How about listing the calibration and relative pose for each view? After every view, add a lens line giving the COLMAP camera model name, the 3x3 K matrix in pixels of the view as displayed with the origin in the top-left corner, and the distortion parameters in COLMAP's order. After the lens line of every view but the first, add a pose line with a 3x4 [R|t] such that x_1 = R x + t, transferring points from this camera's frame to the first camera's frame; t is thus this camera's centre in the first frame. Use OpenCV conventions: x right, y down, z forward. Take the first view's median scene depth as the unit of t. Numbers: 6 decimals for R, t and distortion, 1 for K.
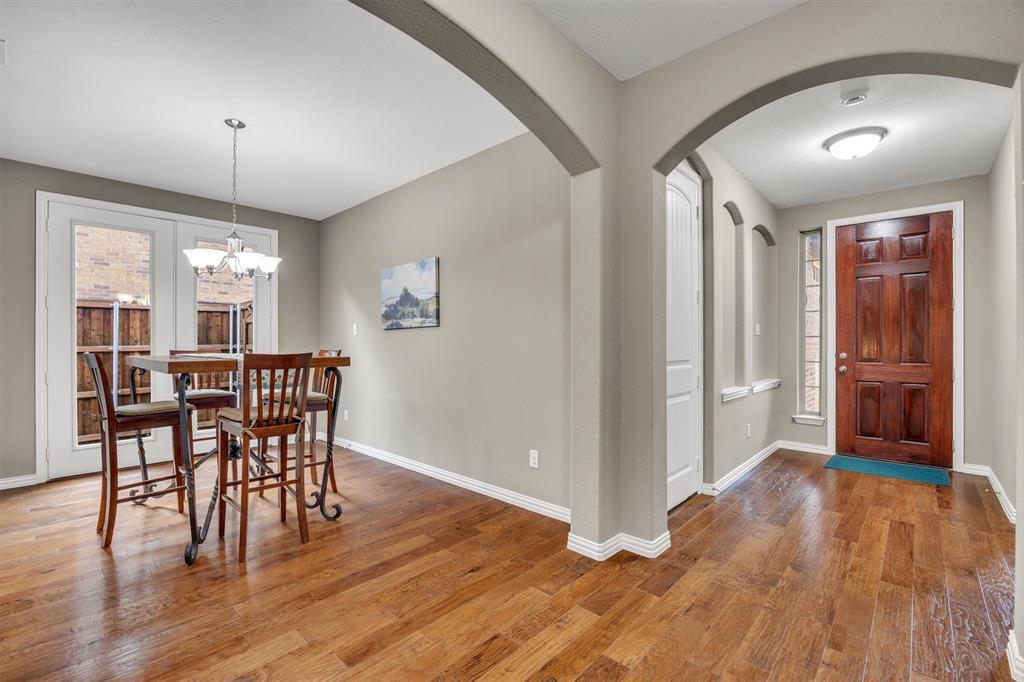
lens RADIAL K [[447.6, 0, 514.7], [0, 447.6, 342.6], [0, 0, 1]] dist [-0.016196, 0.002809]
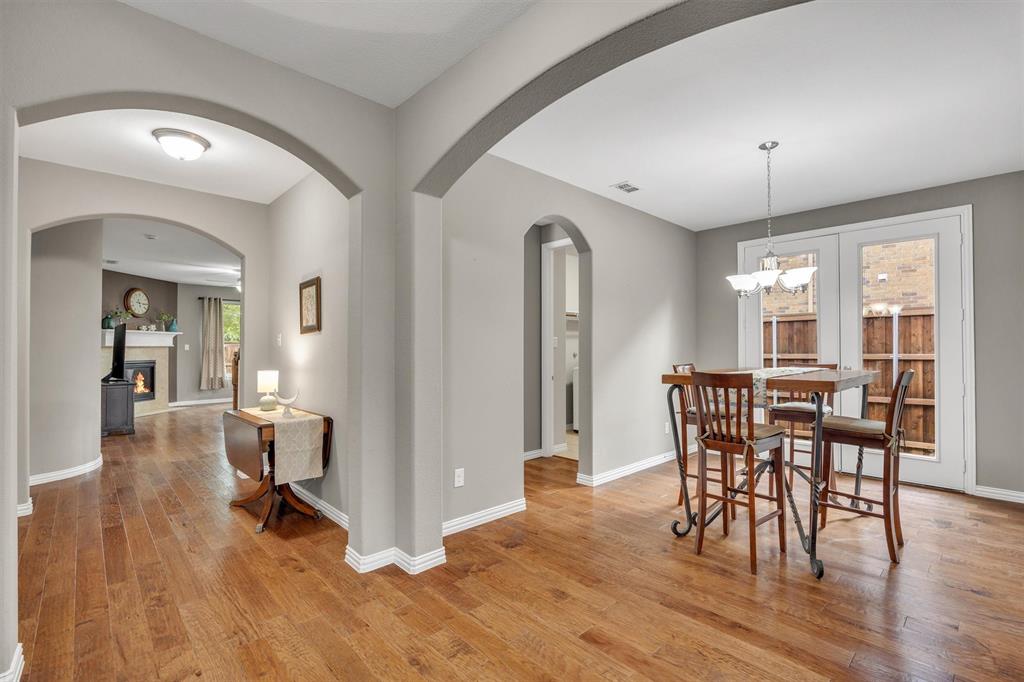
lens RADIAL K [[475.3, 0, 517.0], [0, 475.3, 338.3], [0, 0, 1]] dist [-0.011384, 0.002166]
pose [[-0.074501, -0.016053, -0.997092, 0.391154], [0.004839, 0.999853, -0.016459, -0.025413], [0.997209, -0.006051, -0.074412, 0.388851]]
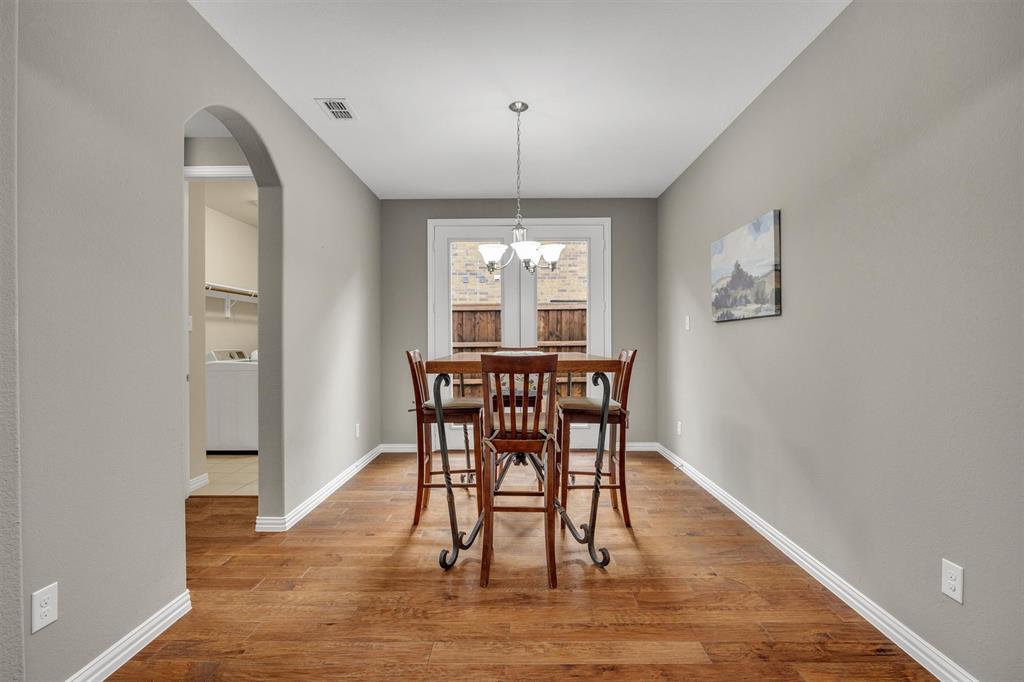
lens RADIAL K [[475.3, 0, 517.3], [0, 475.3, 342.0], [0, 0, 1]] dist [-0.011384, 0.002166]
pose [[0.671542, 0.002538, -0.740962, 0.085624], [0.004592, 0.999961, 0.007588, -0.004430], [0.740952, -0.008498, 0.671504, 0.252386]]
